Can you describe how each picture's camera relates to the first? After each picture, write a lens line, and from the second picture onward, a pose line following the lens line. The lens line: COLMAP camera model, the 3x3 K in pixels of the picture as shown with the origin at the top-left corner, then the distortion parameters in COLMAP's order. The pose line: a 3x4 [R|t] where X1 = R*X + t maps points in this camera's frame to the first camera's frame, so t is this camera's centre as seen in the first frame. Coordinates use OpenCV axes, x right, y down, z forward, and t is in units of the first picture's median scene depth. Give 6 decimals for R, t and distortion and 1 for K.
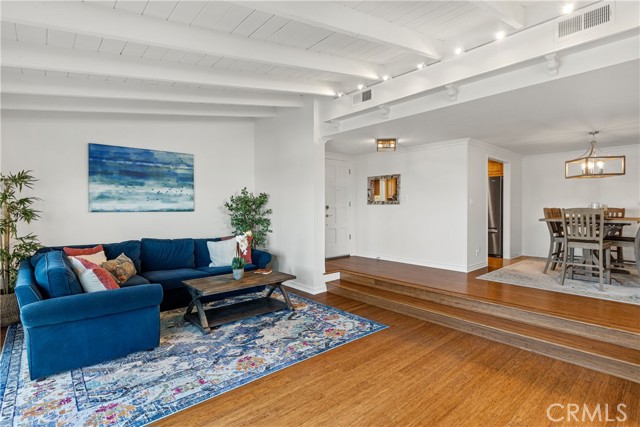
lens RADIAL K [[314.4, 0, 320.0], [0, 314.4, 213.5], [0, 0, 1]] dist [-0.001512, -0.000072]
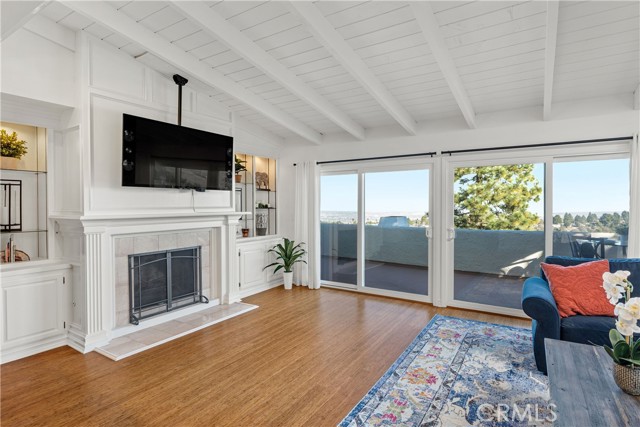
lens RADIAL K [[335.1, 0, 335.4], [0, 335.1, 211.0], [0, 0, 1]] dist [-0.000776, -0.000435]
pose [[-0.949027, 0.009070, -0.315063, 0.216256], [-0.002757, 0.999309, 0.037072, -0.030836], [0.315181, 0.036051, -0.948346, 1.247811]]
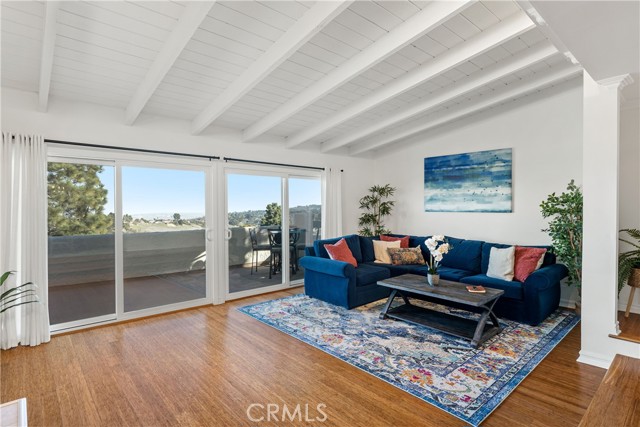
lens RADIAL K [[327.3, 0, 320.0], [0, 327.3, 213.5], [0, 0, 1]] dist [0.000159, -0.000055]
pose [[0.016970, 0.022836, -0.999595, 0.693679], [-0.018136, 0.999582, 0.022528, -0.021491], [0.999692, 0.017746, 0.017377, 0.626521]]
